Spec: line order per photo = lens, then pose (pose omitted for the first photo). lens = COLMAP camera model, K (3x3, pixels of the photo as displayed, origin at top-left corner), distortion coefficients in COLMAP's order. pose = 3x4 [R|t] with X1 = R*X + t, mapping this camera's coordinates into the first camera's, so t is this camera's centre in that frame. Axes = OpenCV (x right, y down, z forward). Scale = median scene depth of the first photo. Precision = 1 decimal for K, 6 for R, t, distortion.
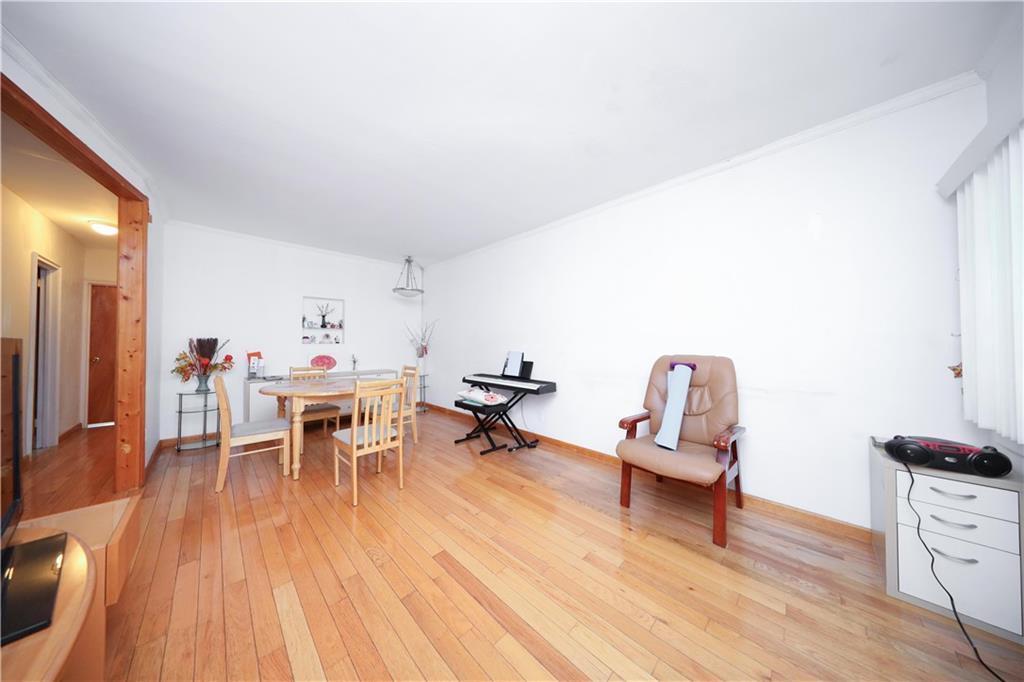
lens RADIAL K [[296.6, 0, 508.8], [0, 296.6, 338.4], [0, 0, 1]] dist [-0.002120, -0.000223]
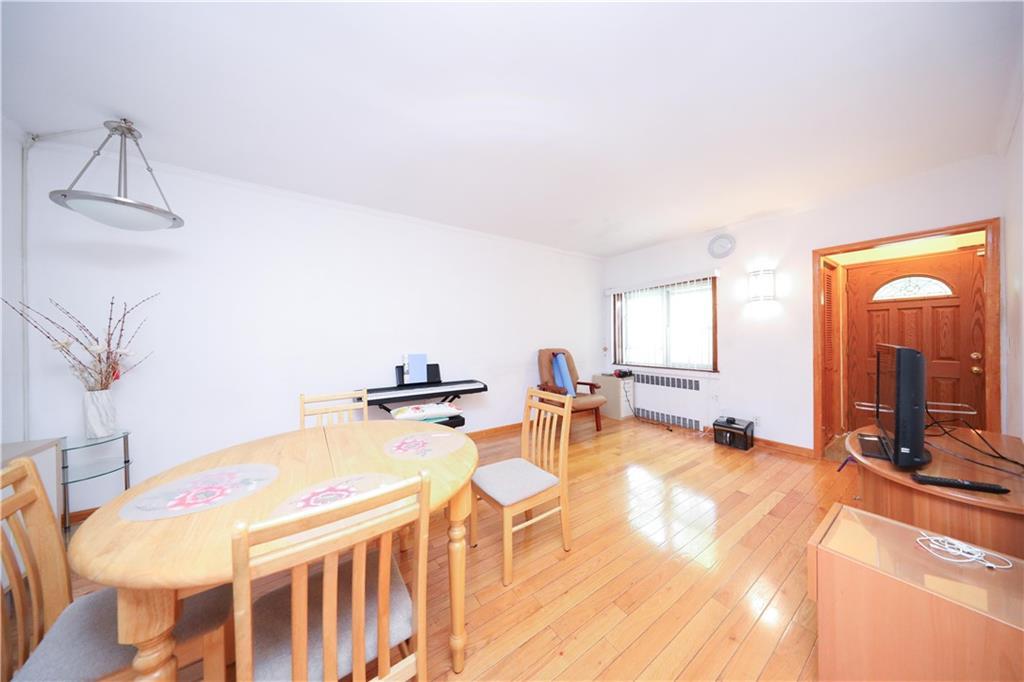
lens RADIAL K [[296.6, 0, 514.0], [0, 296.6, 338.1], [0, 0, 1]] dist [-0.002120, -0.000223]
pose [[0.175408, -0.003509, 0.984490, -0.829684], [-0.011391, 0.999919, 0.005593, -0.010269], [-0.984430, -0.012196, 0.175354, 0.630429]]
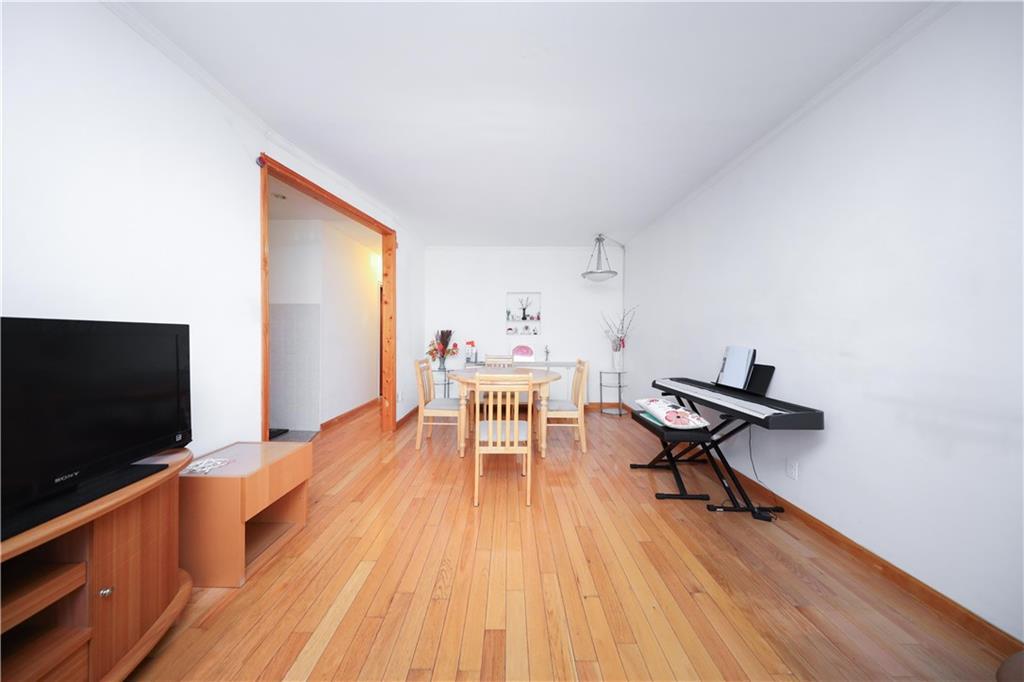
lens RADIAL K [[296.6, 0, 508.4], [0, 296.6, 339.4], [0, 0, 1]] dist [-0.002120, -0.000223]
pose [[0.701653, 0.012211, -0.712415, 0.132343], [0.005703, 0.999725, 0.022752, 0.012681], [0.712496, -0.020027, 0.701390, 0.263790]]
